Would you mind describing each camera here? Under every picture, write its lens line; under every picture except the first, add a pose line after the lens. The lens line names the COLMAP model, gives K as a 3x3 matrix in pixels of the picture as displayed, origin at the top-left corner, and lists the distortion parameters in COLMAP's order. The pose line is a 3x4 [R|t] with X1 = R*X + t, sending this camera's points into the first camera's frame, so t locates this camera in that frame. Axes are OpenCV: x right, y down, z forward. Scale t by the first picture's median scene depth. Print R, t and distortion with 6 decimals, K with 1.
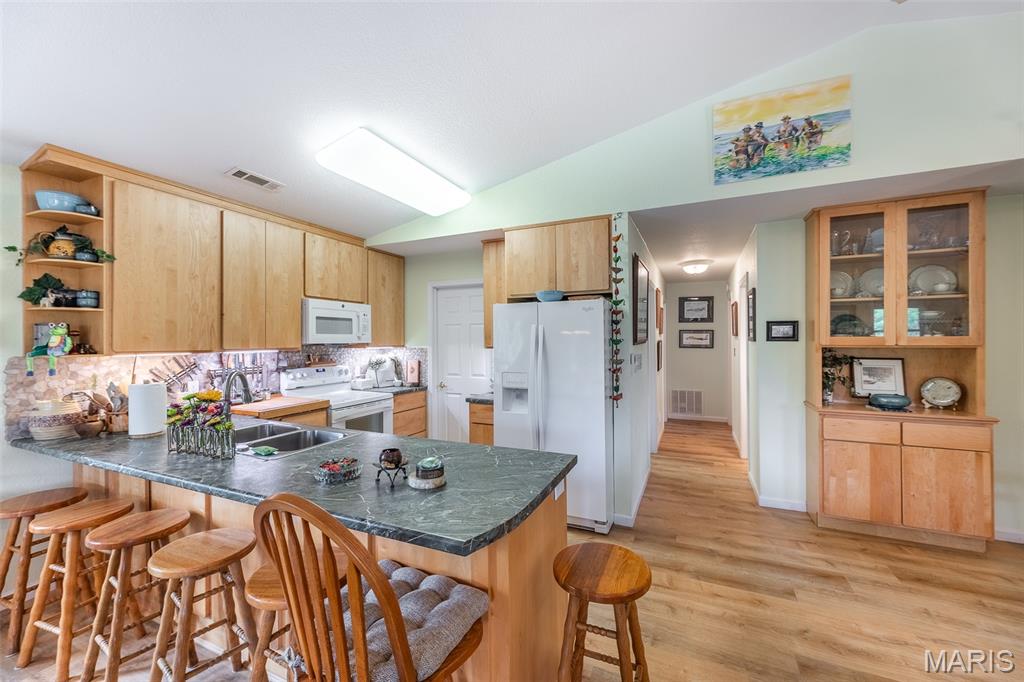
lens RADIAL K [[406.8, 0, 510.5], [0, 406.8, 337.4], [0, 0, 1]] dist [0.001990, 0.000183]
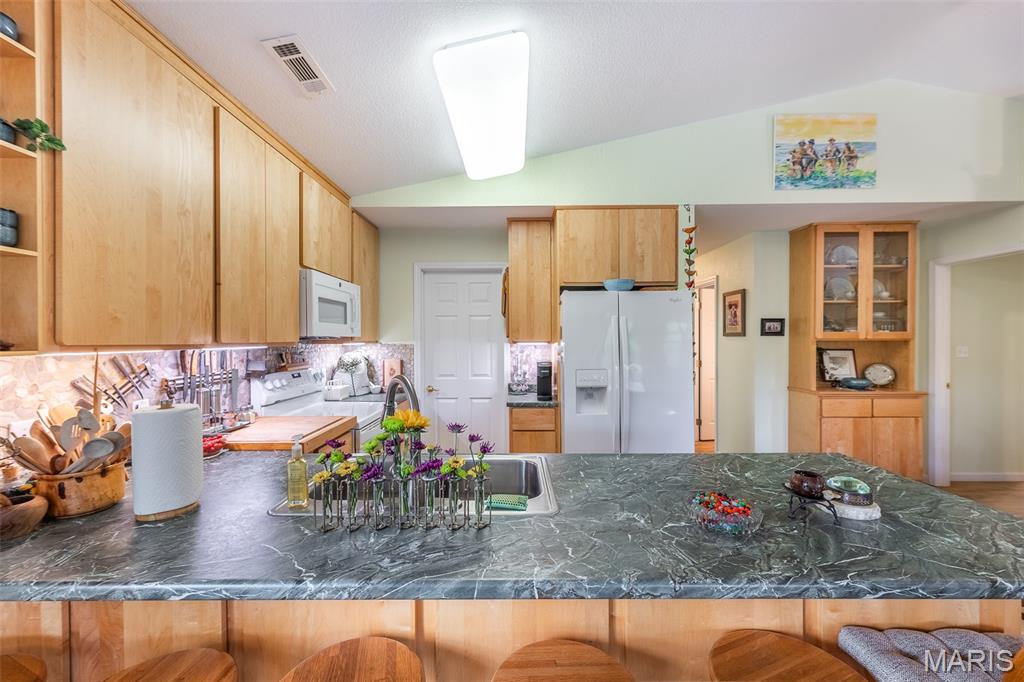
lens RADIAL K [[405.5, 0, 512.0], [0, 405.5, 341.0], [0, 0, 1]] dist [0.004246, 0.000093]
pose [[0.912577, -0.000283, 0.408904, -0.520441], [-0.003600, 0.999955, 0.008727, 0.017902], [-0.408888, -0.009436, 0.912536, 0.269352]]
